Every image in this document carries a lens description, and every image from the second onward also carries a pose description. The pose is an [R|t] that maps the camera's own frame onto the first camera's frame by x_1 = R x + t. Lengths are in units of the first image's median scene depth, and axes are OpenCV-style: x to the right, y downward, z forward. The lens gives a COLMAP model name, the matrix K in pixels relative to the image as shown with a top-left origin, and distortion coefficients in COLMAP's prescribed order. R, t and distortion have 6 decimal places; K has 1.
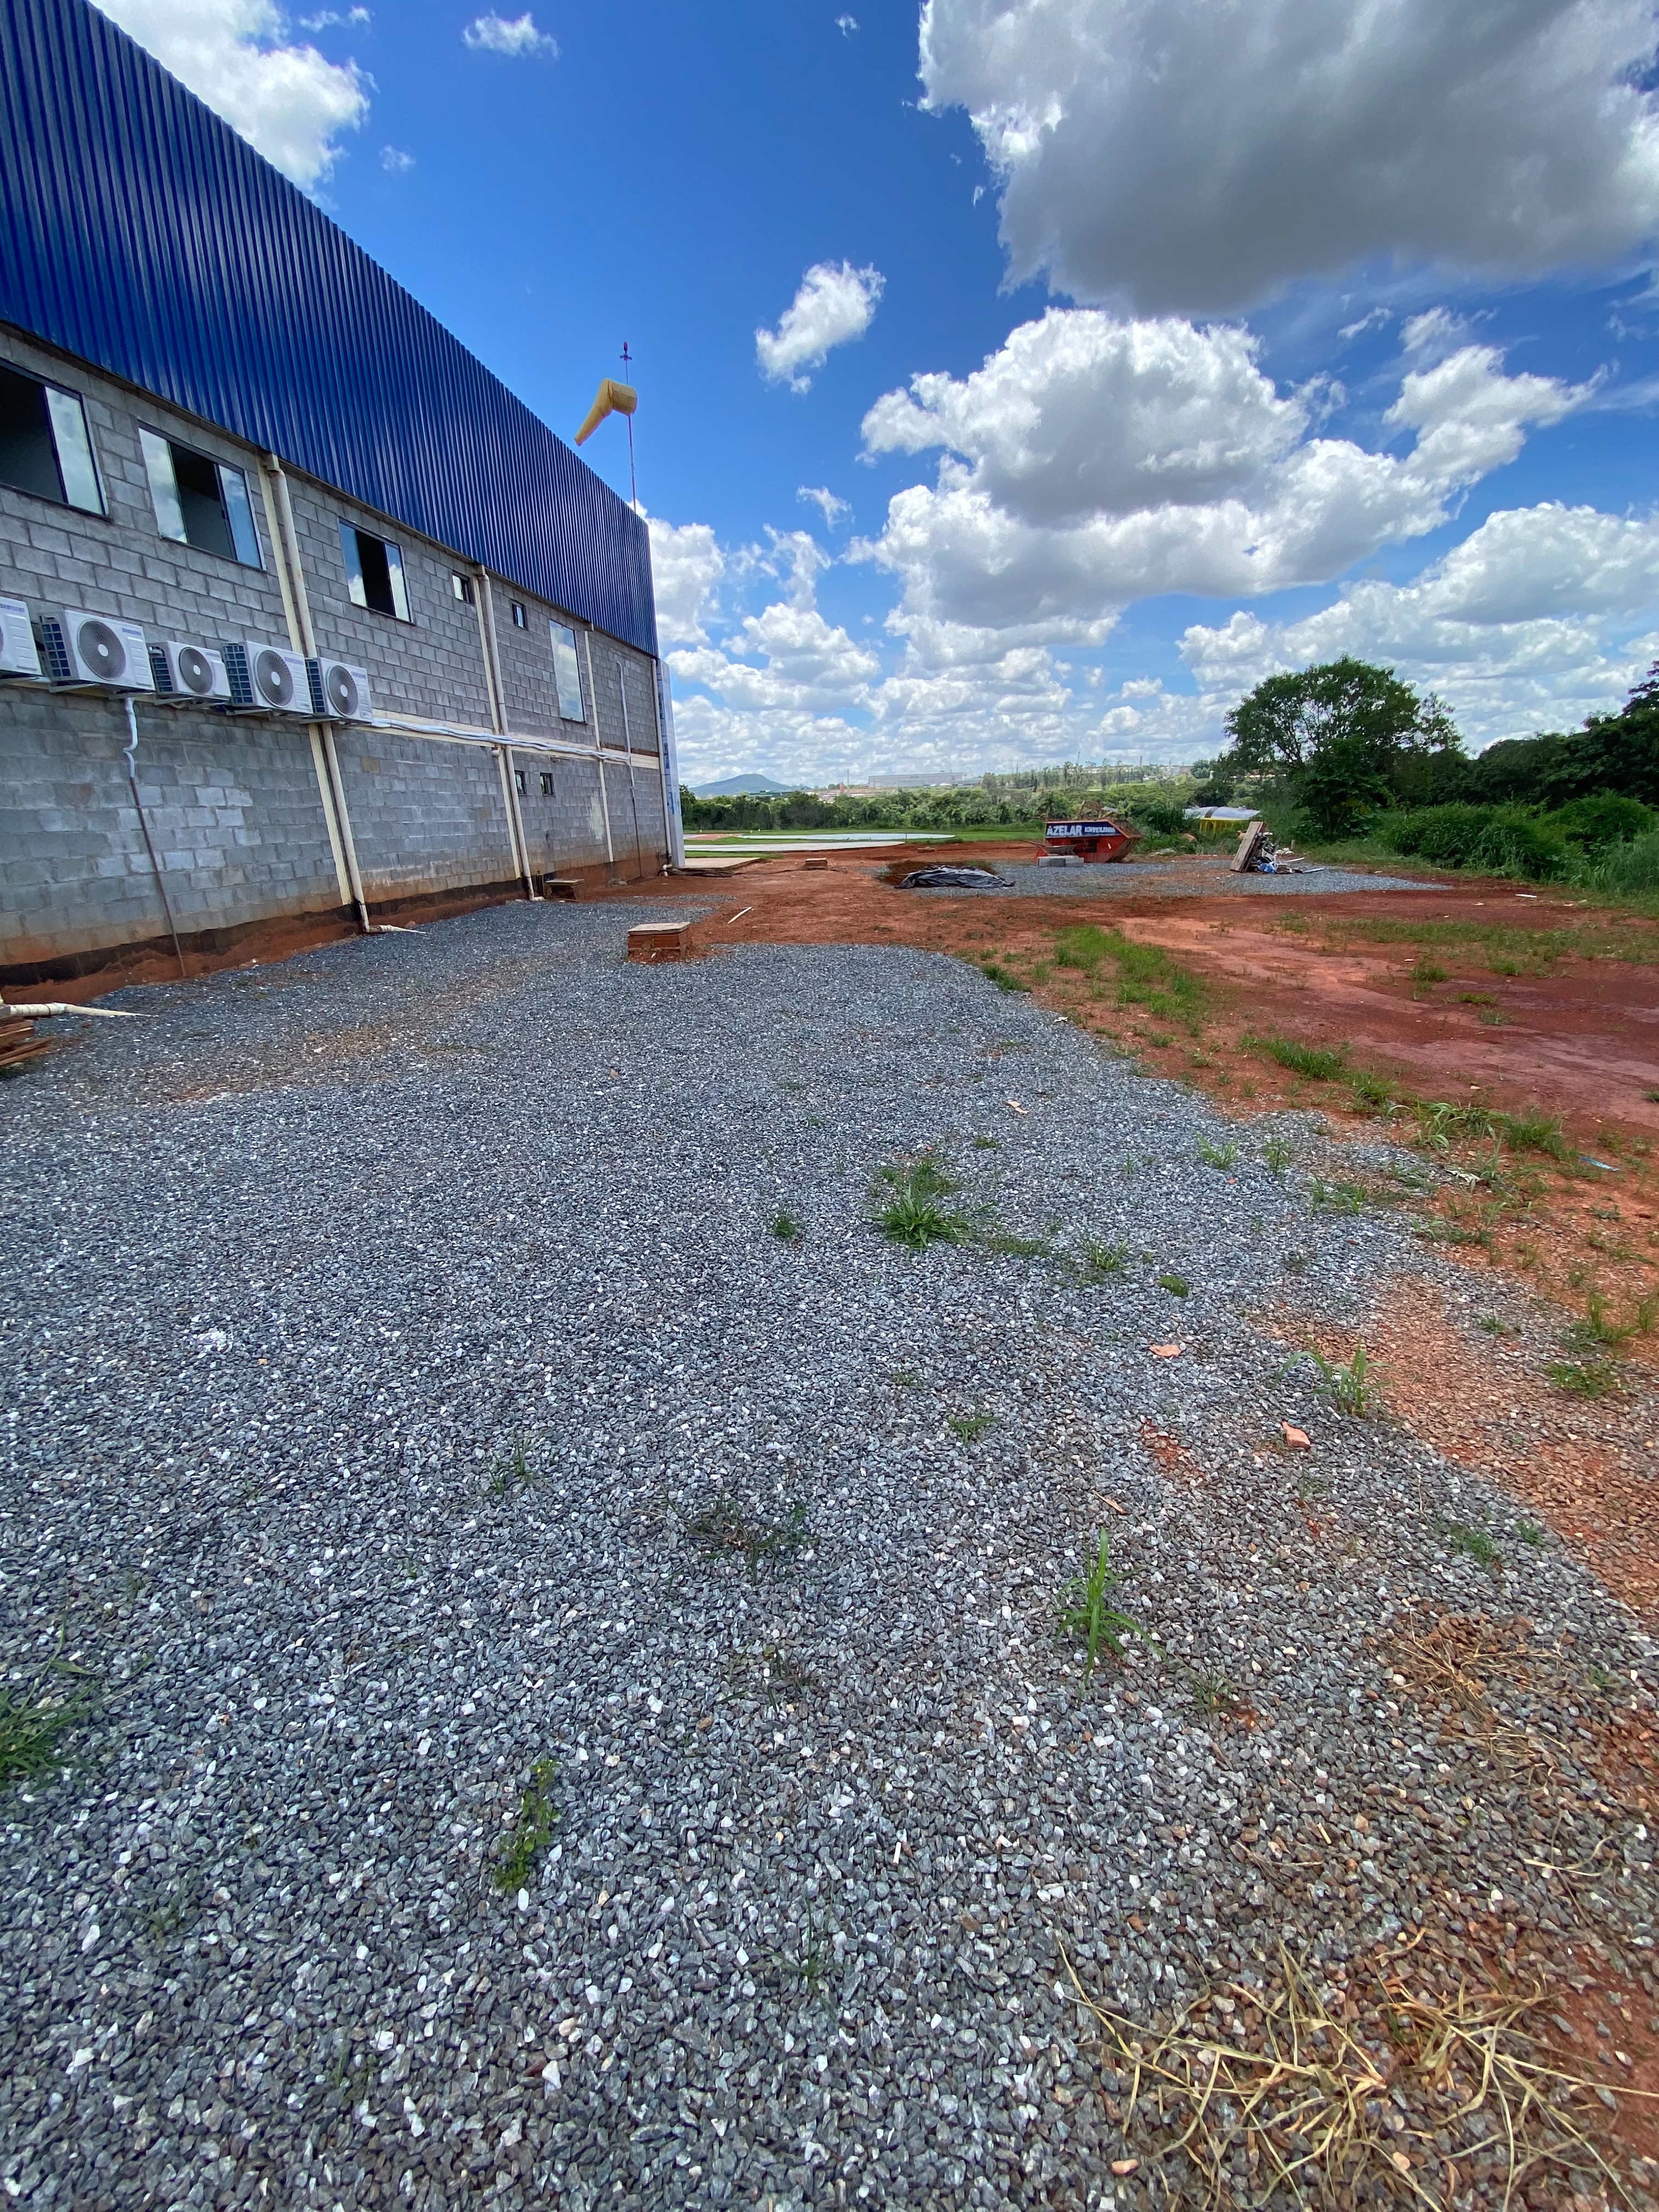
lens RADIAL K [[887.1, 0, 838.0], [0, 887.1, 1122.4], [0, 0, 1]] dist [0.001776, -0.009808]
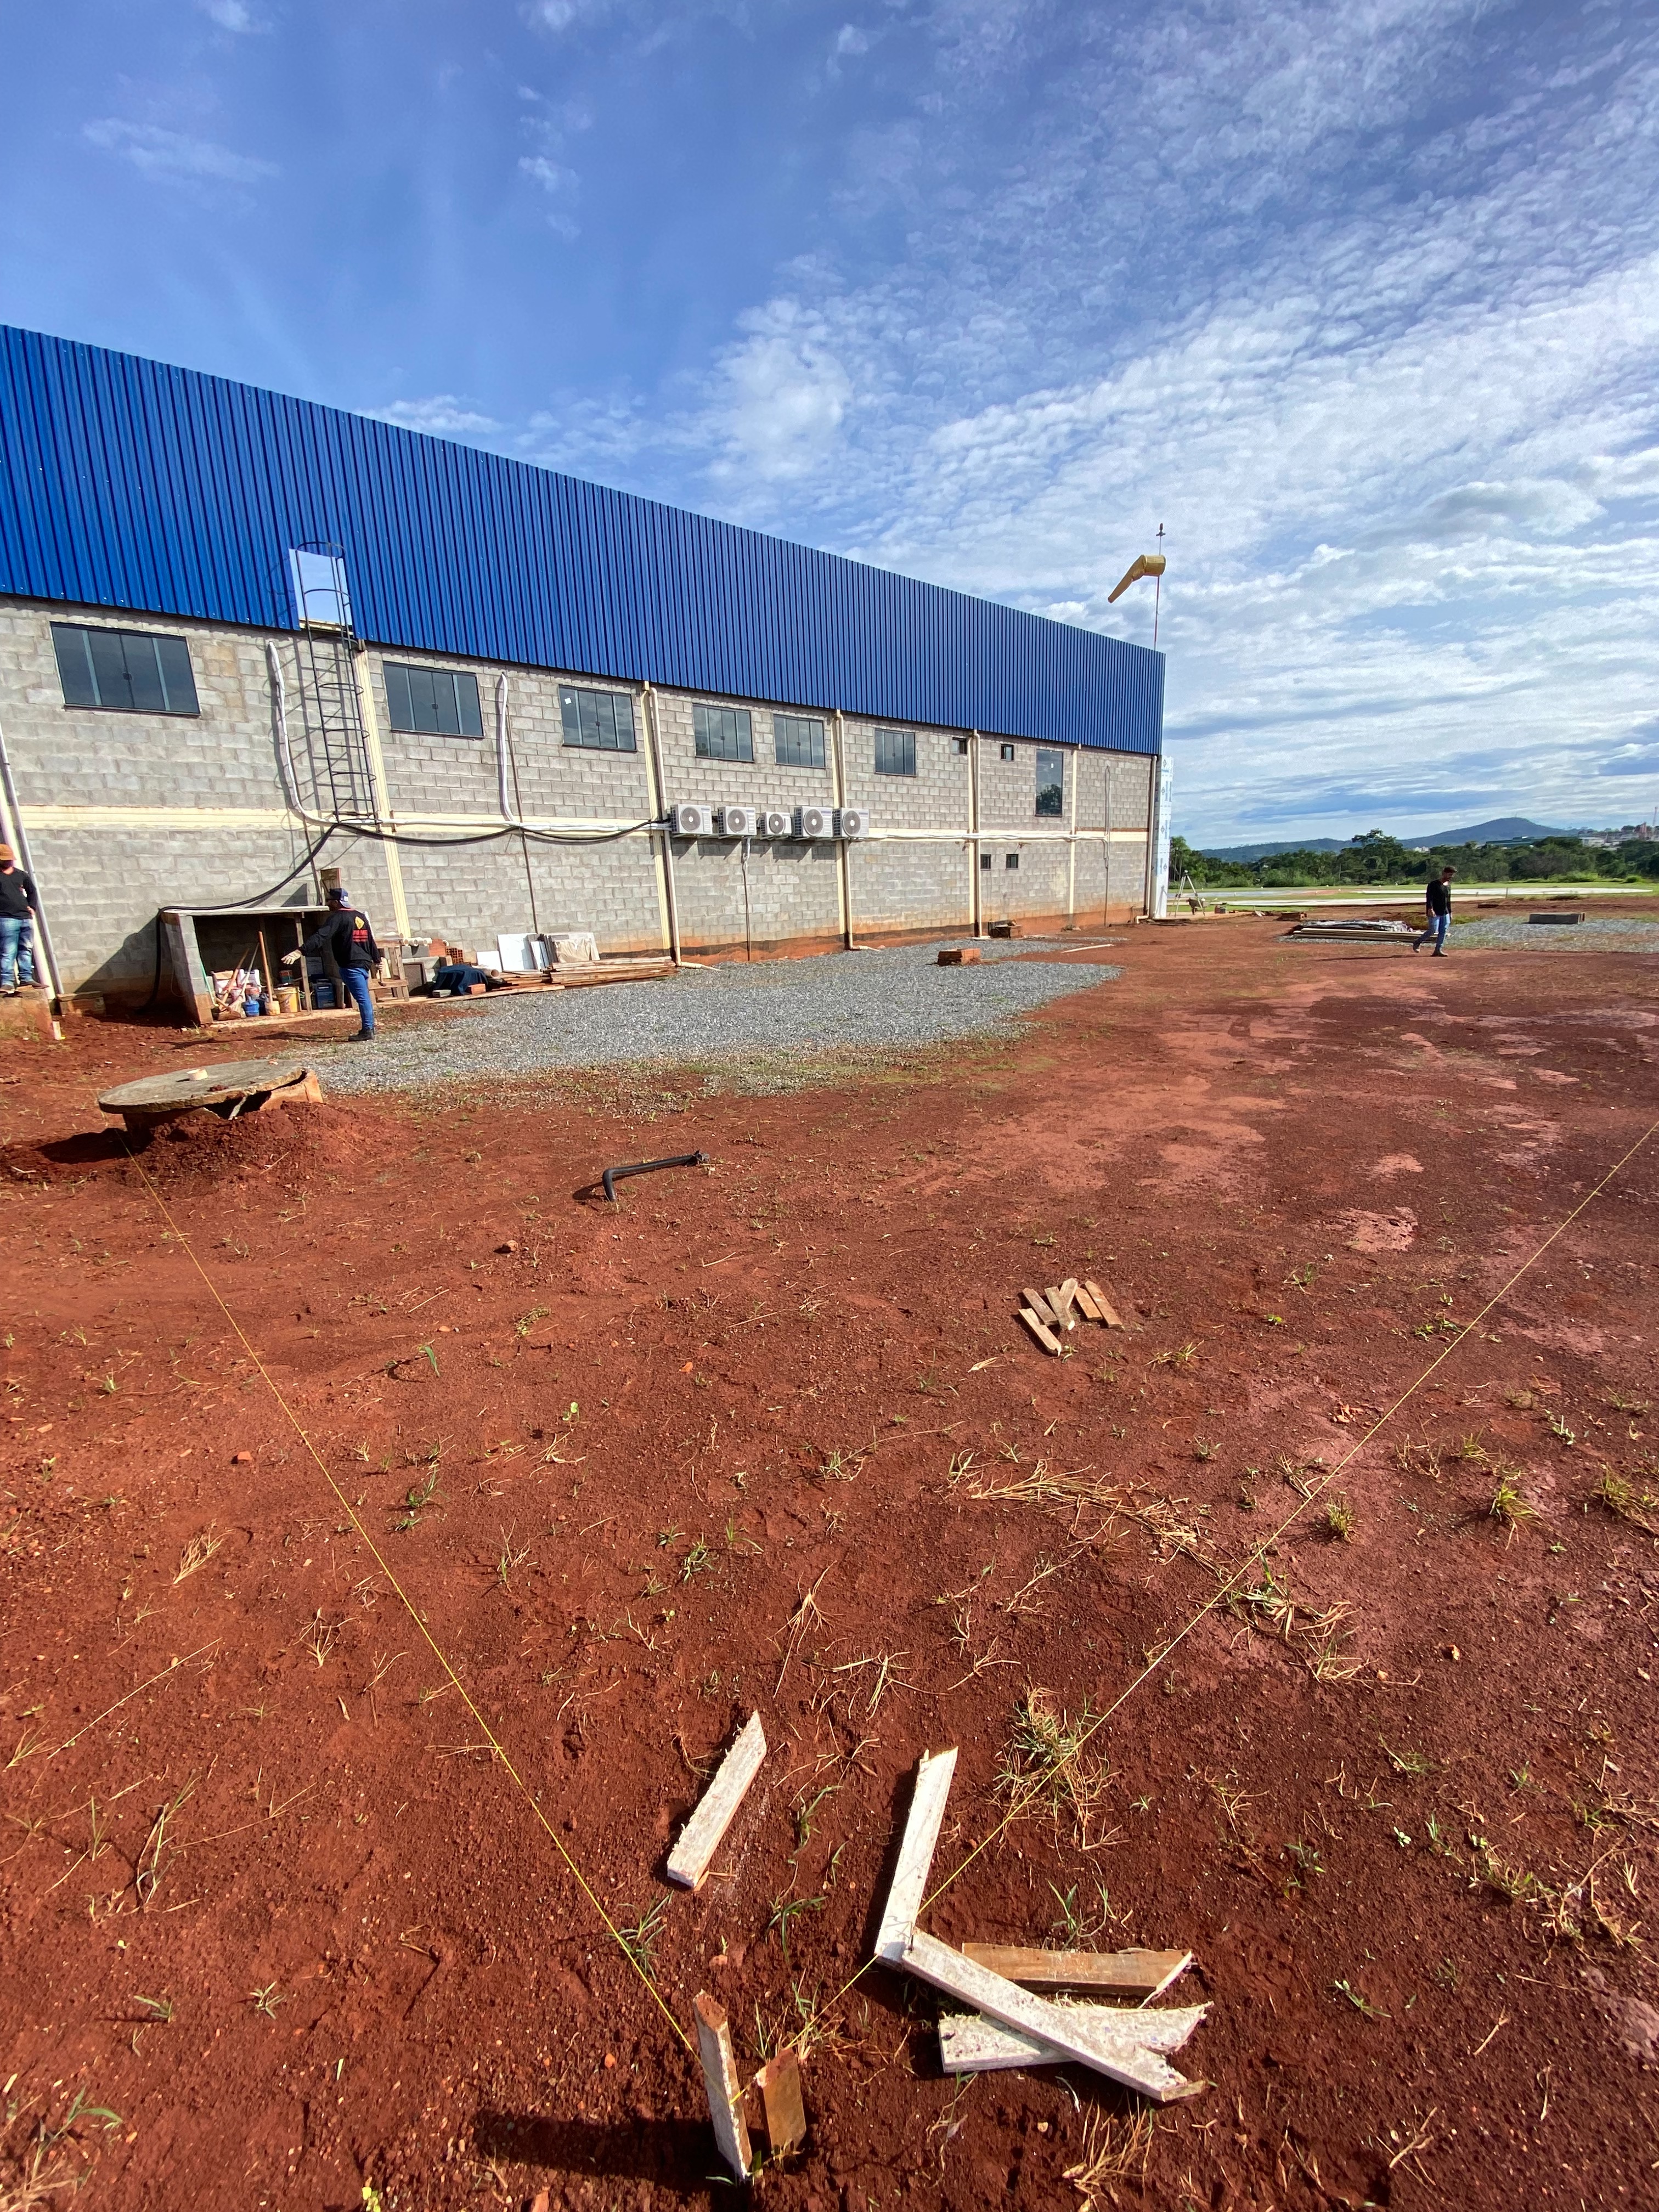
lens RADIAL K [[887.1, 0, 839.4], [0, 887.1, 1117.0], [0, 0, 1]] dist [0.001776, -0.009808]
pose [[0.759139, 0.159811, -0.631006, 0.660544], [-0.199029, 0.979955, 0.008743, 0.113688], [0.619755, 0.118951, 0.775728, -0.389535]]
